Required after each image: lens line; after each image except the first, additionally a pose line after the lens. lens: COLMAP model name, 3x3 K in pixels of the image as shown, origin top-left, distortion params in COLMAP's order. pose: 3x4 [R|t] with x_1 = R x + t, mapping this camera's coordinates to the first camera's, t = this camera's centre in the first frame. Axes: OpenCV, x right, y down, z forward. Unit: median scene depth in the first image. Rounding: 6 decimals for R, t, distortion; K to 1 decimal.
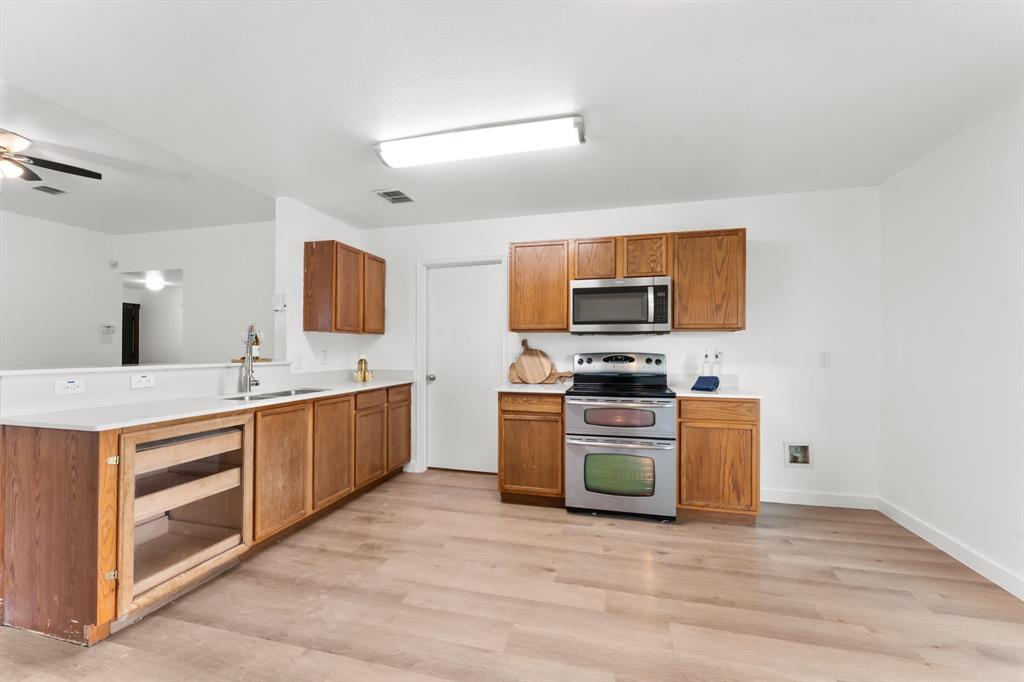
lens RADIAL K [[412.3, 0, 512.0], [0, 412.3, 347.6], [0, 0, 1]] dist [-0.000334, -0.000300]
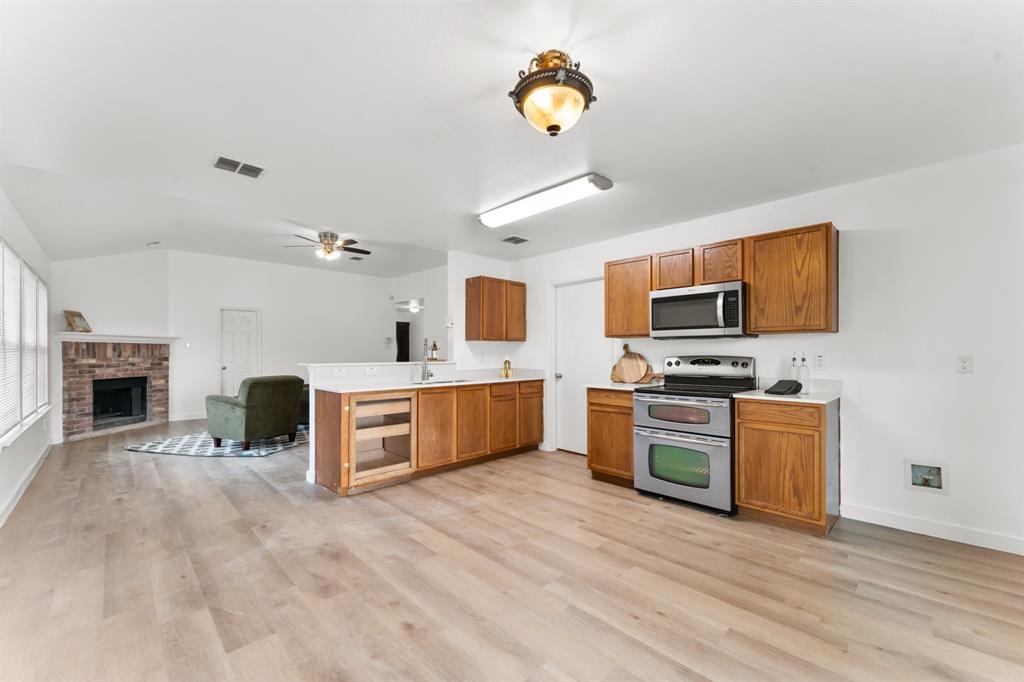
lens RADIAL K [[414.2, 0, 508.2], [0, 414.2, 351.6], [0, 0, 1]] dist [0.000137, 0.000068]
pose [[0.852887, -0.004298, -0.522078, 0.439469], [0.004889, 0.999988, -0.000245, -0.000101], [0.522073, -0.002343, 0.852898, -0.183948]]
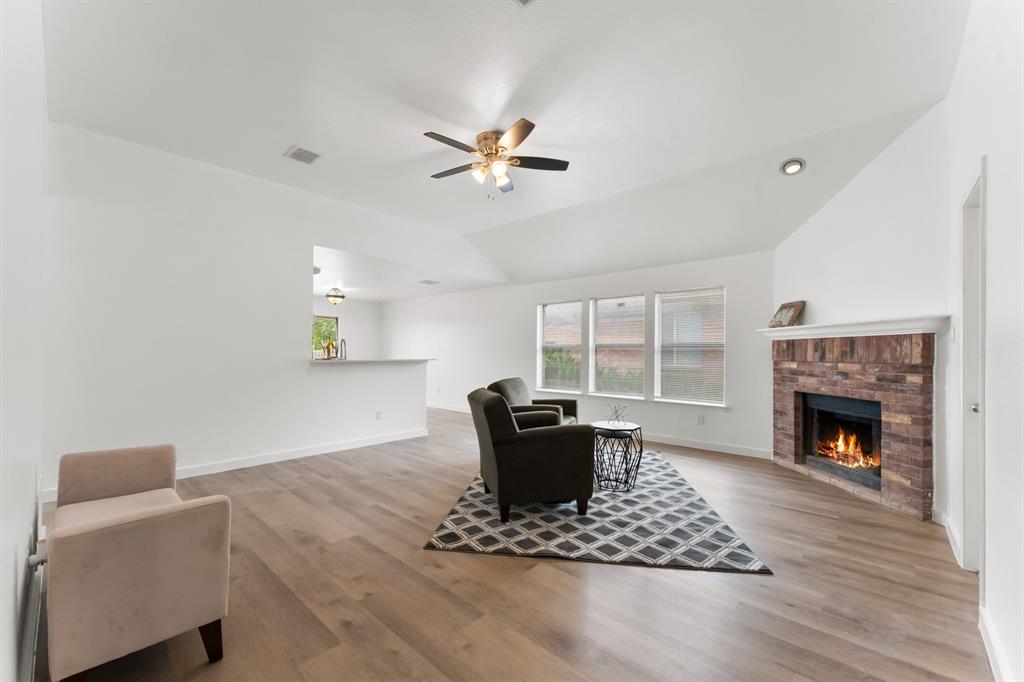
lens RADIAL K [[412.3, 0, 512.0], [0, 412.3, 347.6], [0, 0, 1]] dist [-0.000334, -0.000300]
pose [[-0.887688, -0.001909, 0.460442, -1.961869], [-0.009866, 0.999841, -0.014875, 0.003823], [-0.460340, -0.017747, -0.887565, 2.076821]]
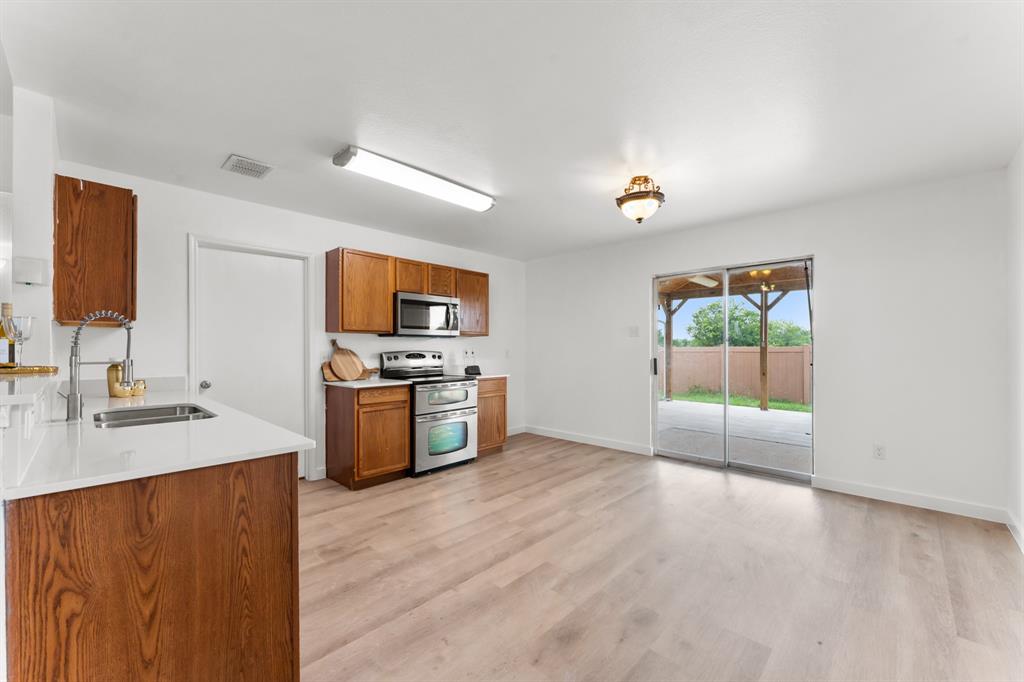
lens RADIAL K [[412.3, 0, 512.0], [0, 412.3, 347.6], [0, 0, 1]] dist [-0.000334, -0.000300]
pose [[0.481575, -0.001347, 0.876404, -0.835049], [-0.000665, 0.999998, 0.001902, -0.001056], [-0.876405, -0.001499, 0.481573, 0.133204]]
